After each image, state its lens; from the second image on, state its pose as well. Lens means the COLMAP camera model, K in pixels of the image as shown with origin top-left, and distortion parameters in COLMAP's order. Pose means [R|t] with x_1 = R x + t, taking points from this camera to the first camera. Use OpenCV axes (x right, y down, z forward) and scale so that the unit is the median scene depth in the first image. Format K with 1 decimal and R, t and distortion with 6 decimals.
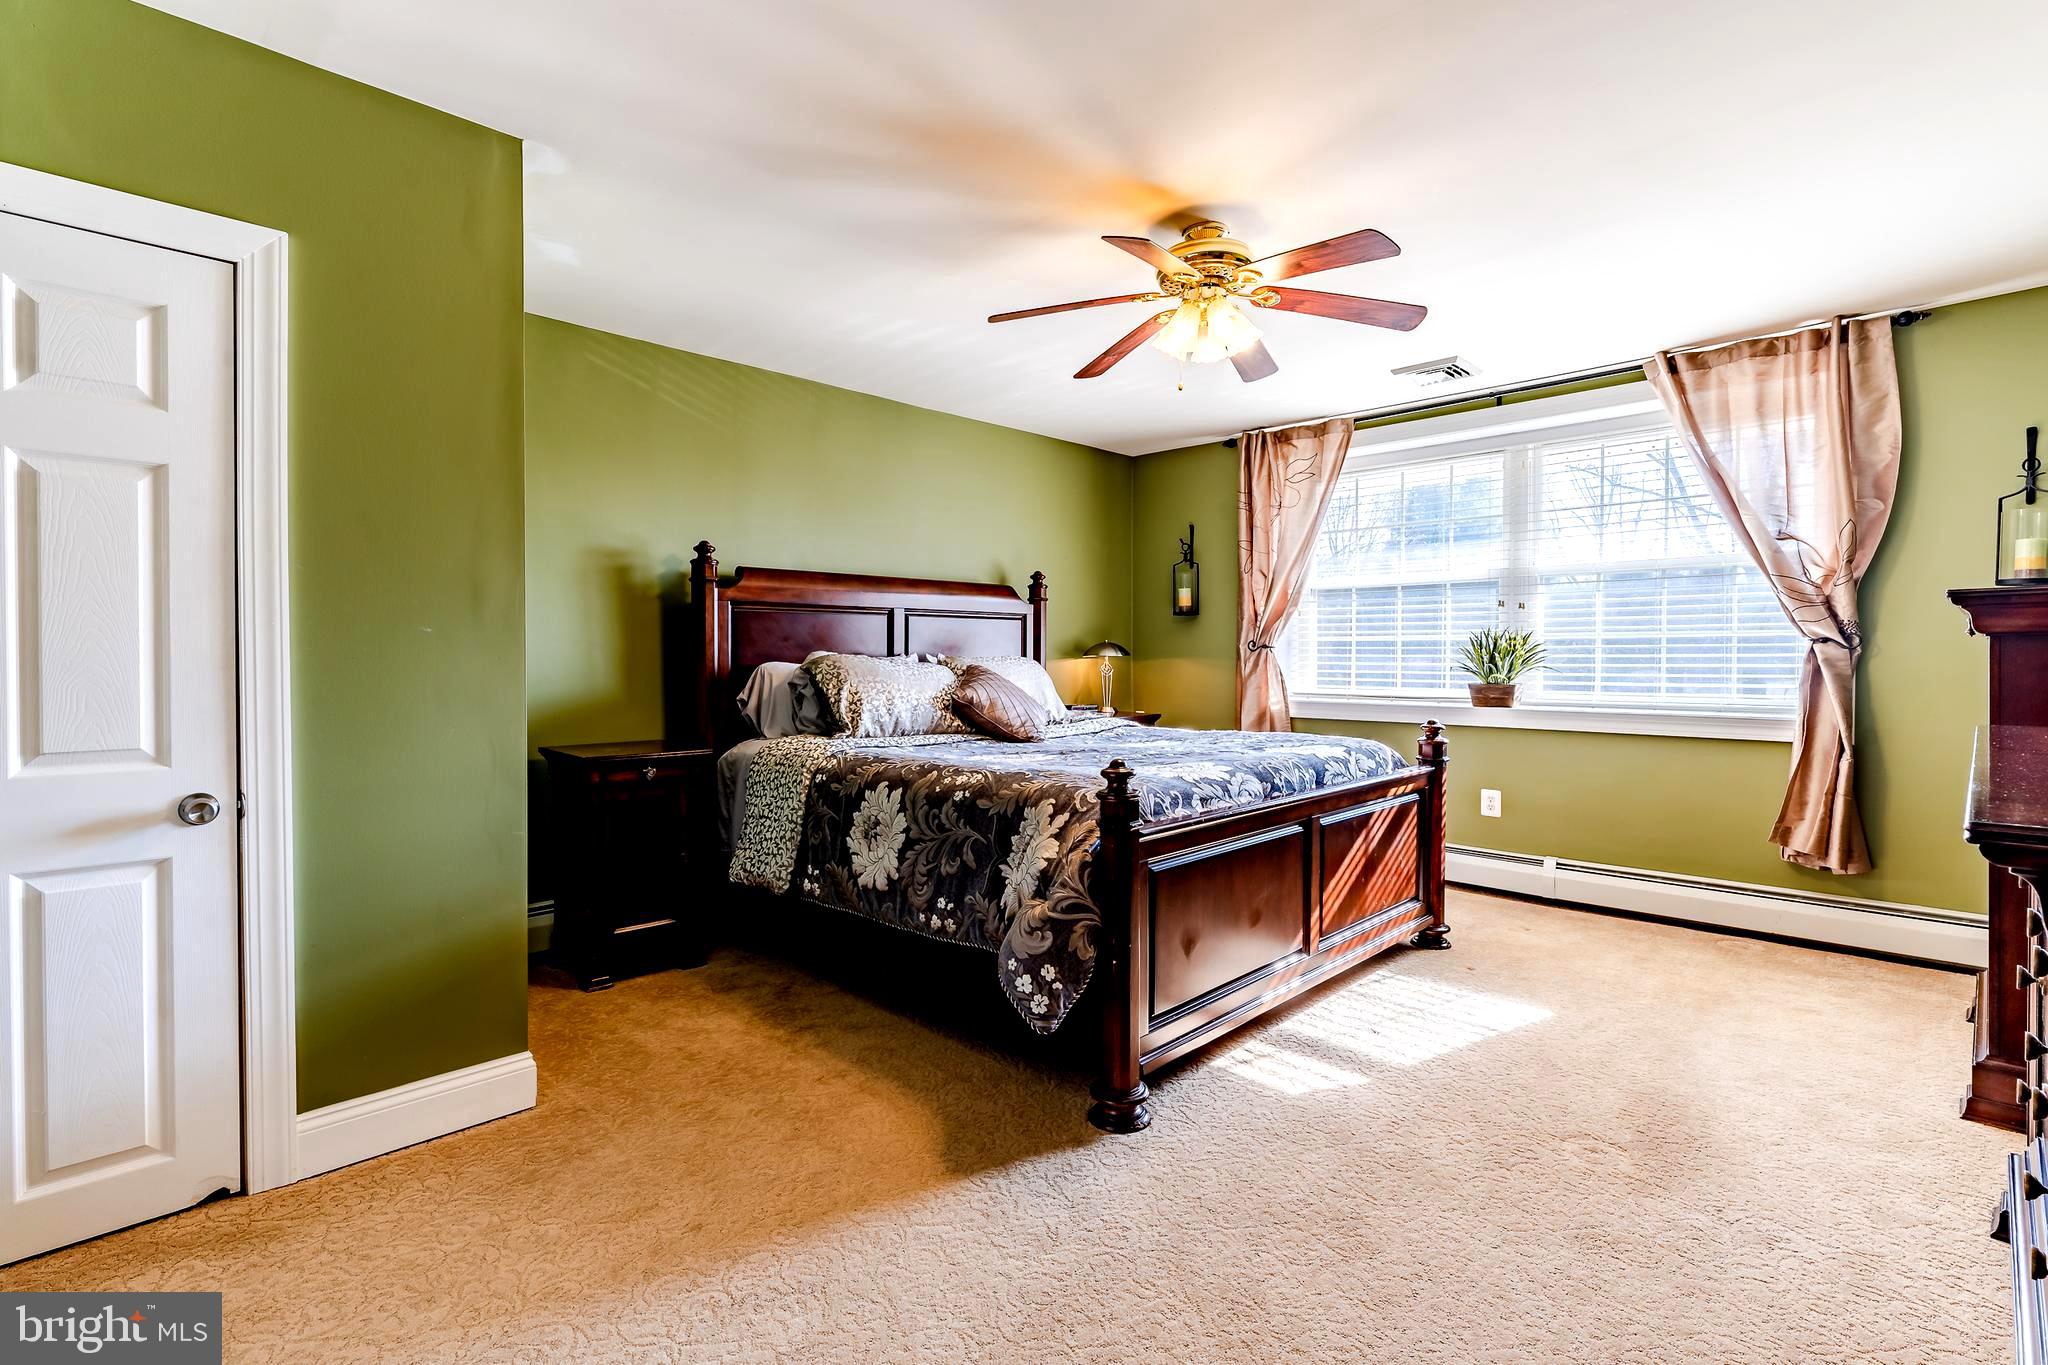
lens RADIAL K [[944.7, 0, 1027.4], [0, 944.7, 668.8], [0, 0, 1]] dist [-0.003153, 0.000115]
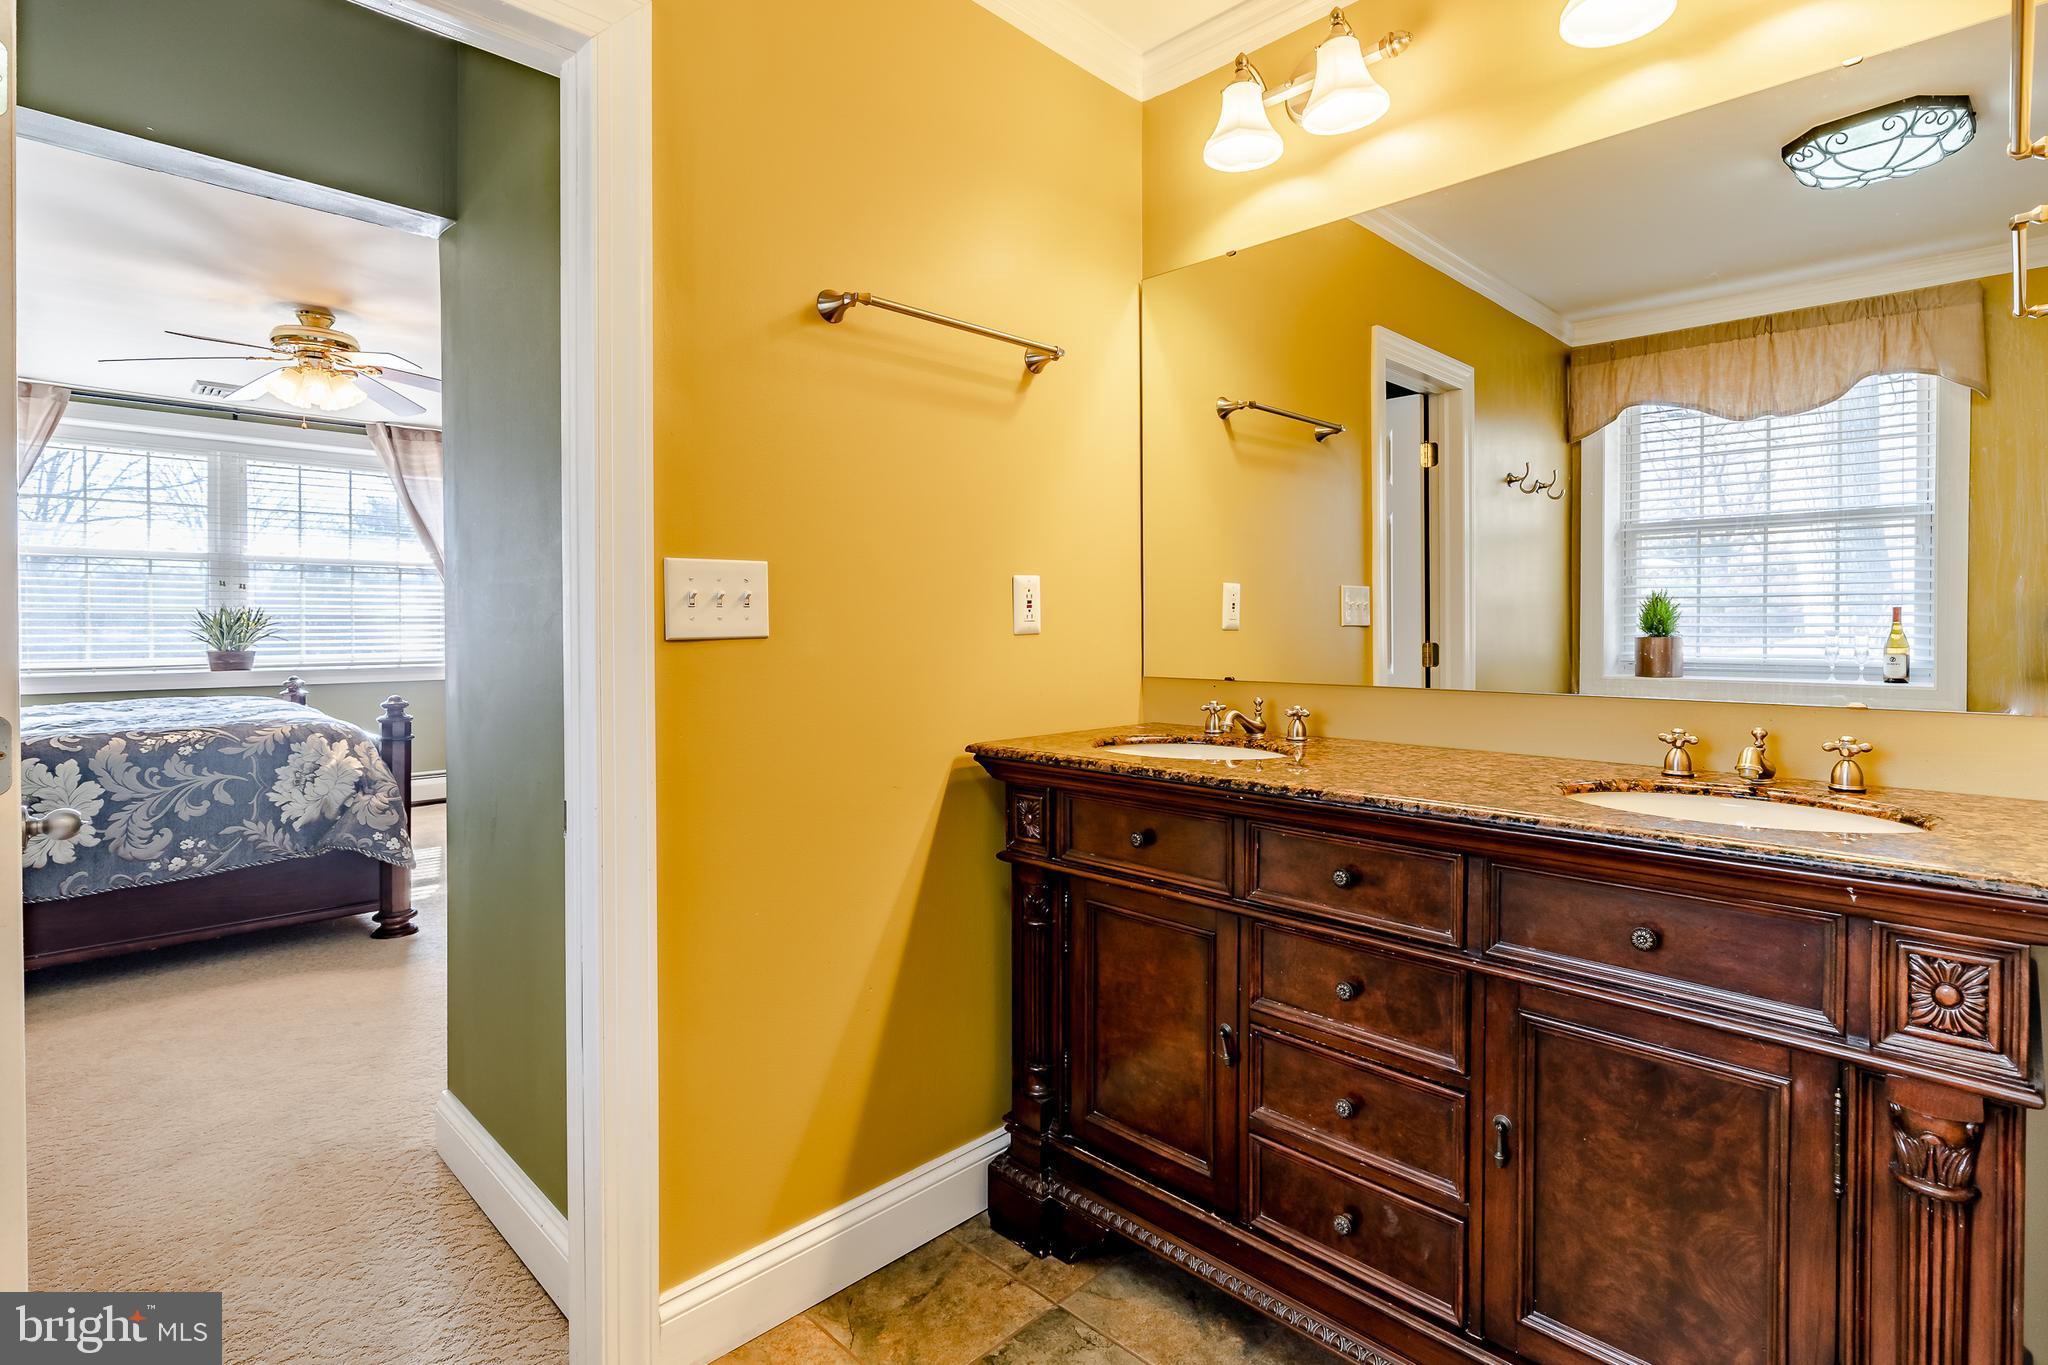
lens RADIAL K [[963.5, 0, 1026.0], [0, 963.5, 664.7], [0, 0, 1]] dist [-0.000096, -0.000071]
pose [[0.015872, -0.038915, 0.999116, -0.971038], [0.013376, 0.999161, 0.038704, -0.000968], [-0.999785, 0.012750, 0.016379, -0.029960]]
